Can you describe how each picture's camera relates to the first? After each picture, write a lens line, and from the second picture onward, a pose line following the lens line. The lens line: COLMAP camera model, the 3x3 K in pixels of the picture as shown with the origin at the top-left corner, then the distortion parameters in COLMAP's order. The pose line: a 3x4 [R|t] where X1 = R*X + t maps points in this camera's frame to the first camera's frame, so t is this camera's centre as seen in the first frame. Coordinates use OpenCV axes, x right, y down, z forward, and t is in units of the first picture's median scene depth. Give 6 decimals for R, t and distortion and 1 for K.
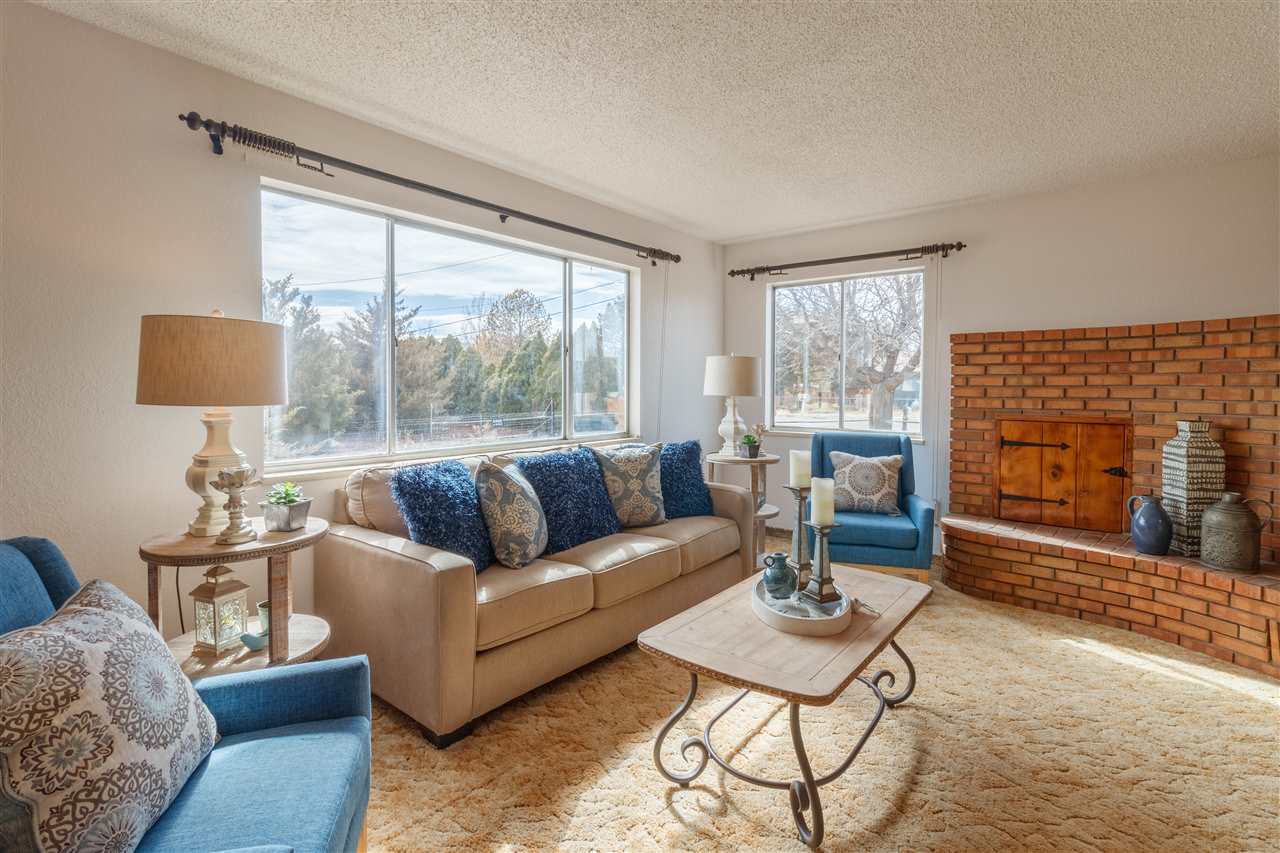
lens RADIAL K [[604.6, 0, 641.8], [0, 604.6, 398.6], [0, 0, 1]] dist [0.002625, 0.000322]
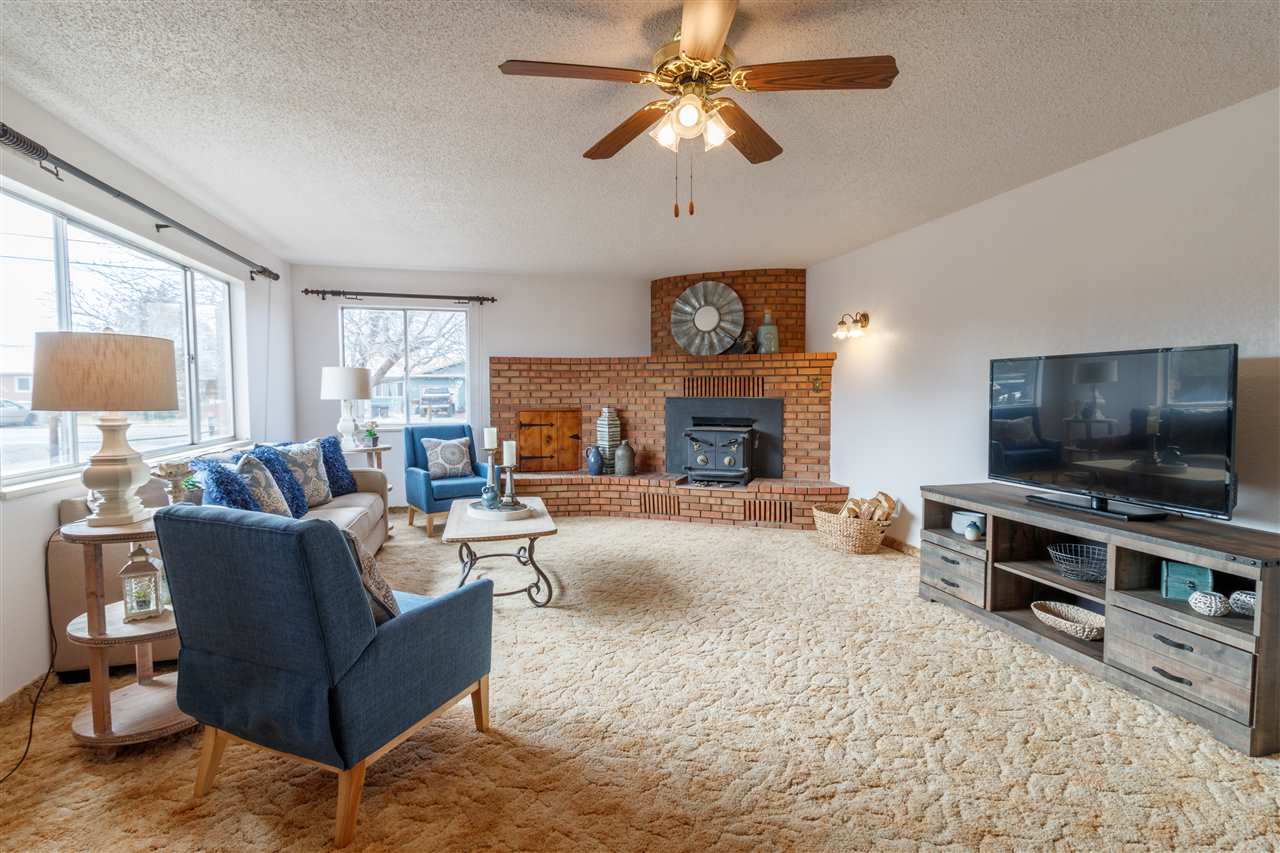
lens RADIAL K [[591.3, 0, 644.9], [0, 591.3, 423.6], [0, 0, 1]] dist [0.001651, 0.000167]
pose [[0.596344, -0.049780, 0.801184, -0.562708], [0.021127, 0.998703, 0.046327, 0.002057], [-0.802451, -0.010700, 0.596622, -0.258211]]
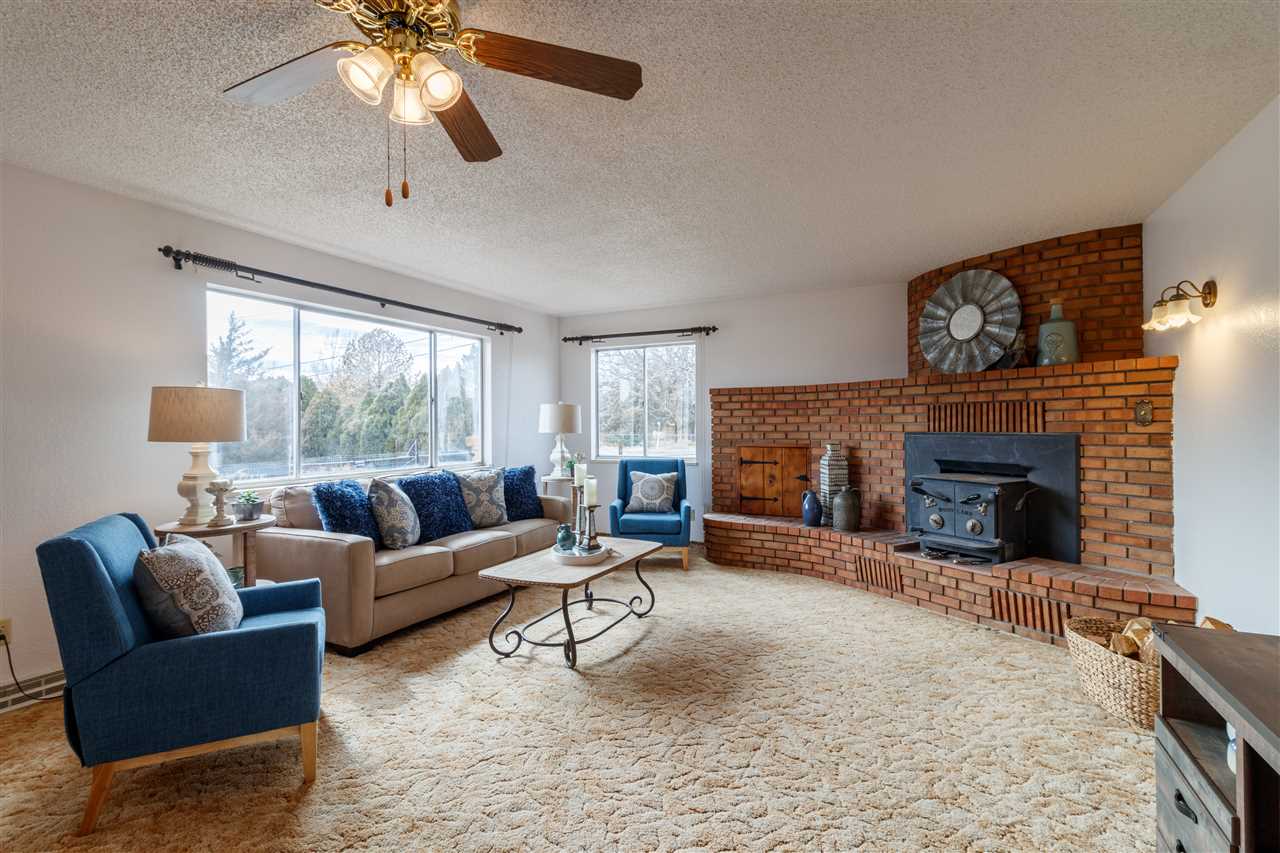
lens RADIAL K [[591.3, 0, 644.9], [0, 591.3, 423.6], [0, 0, 1]] dist [0.001651, 0.000167]
pose [[0.974672, -0.009606, 0.223433, 0.046404], [0.014830, 0.999654, -0.021717, 0.007824], [-0.223147, 0.024481, 0.974477, -0.428104]]
